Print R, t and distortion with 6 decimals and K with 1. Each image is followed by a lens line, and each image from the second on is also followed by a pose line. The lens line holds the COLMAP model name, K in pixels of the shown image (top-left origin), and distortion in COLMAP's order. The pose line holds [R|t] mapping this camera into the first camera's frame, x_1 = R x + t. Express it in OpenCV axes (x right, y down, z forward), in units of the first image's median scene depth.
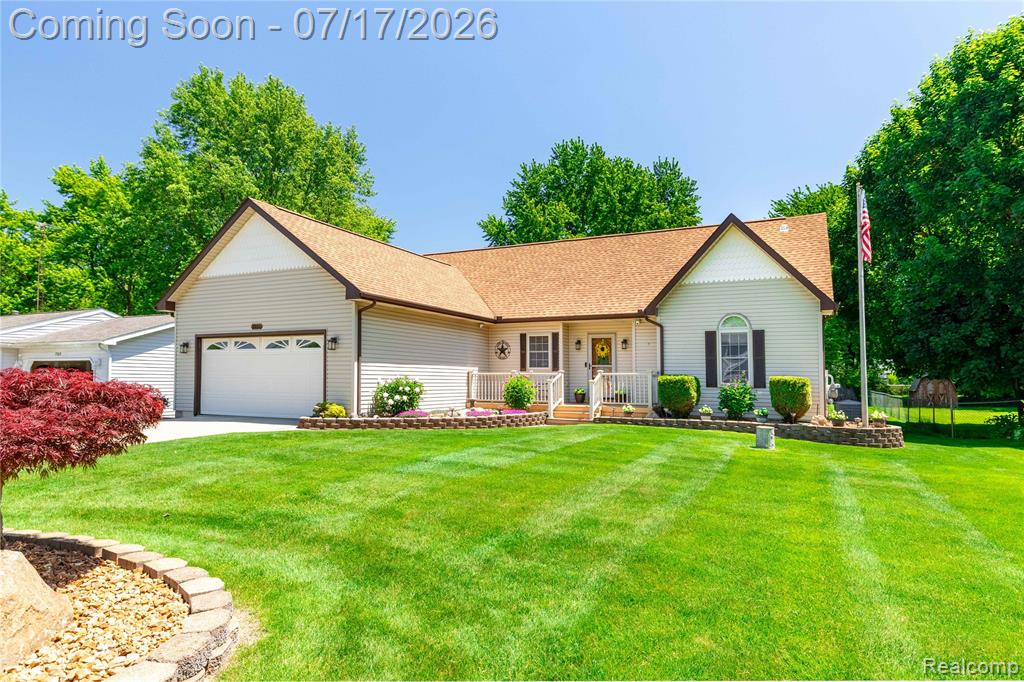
lens RADIAL K [[537.6, 0, 512.1], [0, 537.6, 340.5], [0, 0, 1]] dist [-0.000440, -0.000009]
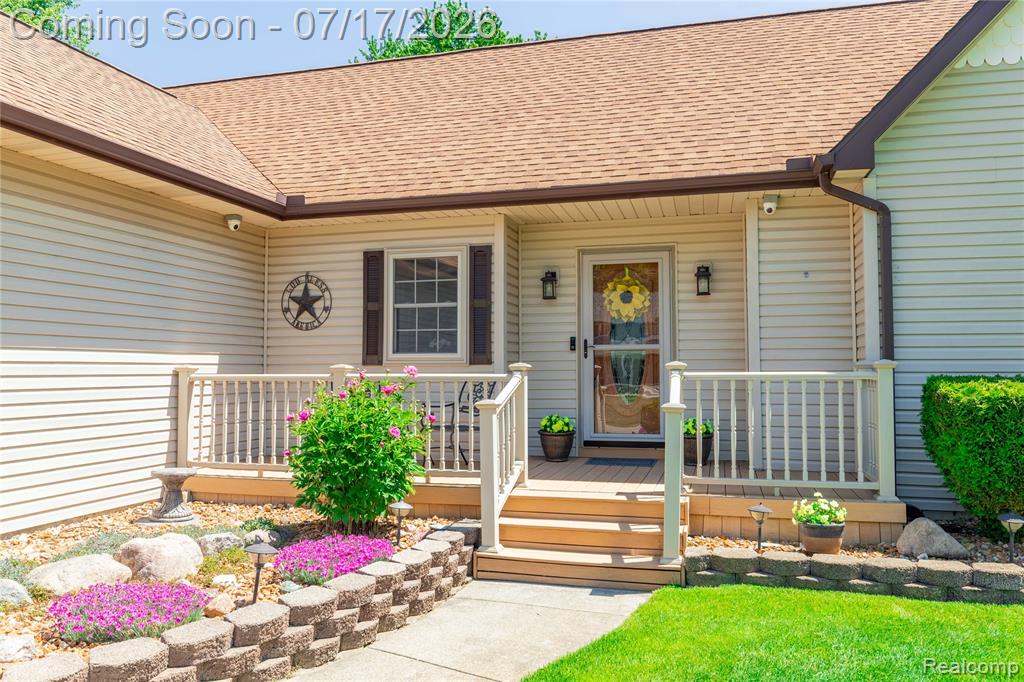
lens RADIAL K [[398.7, 0, 513.5], [0, 398.7, 334.8], [0, 0, 1]] dist [-0.003399, -0.000167]
pose [[0.926084, 0.009315, 0.377202, 0.008642], [-0.011214, 0.999933, 0.002837, 0.038159], [-0.377150, -0.006857, 0.926127, 0.769822]]
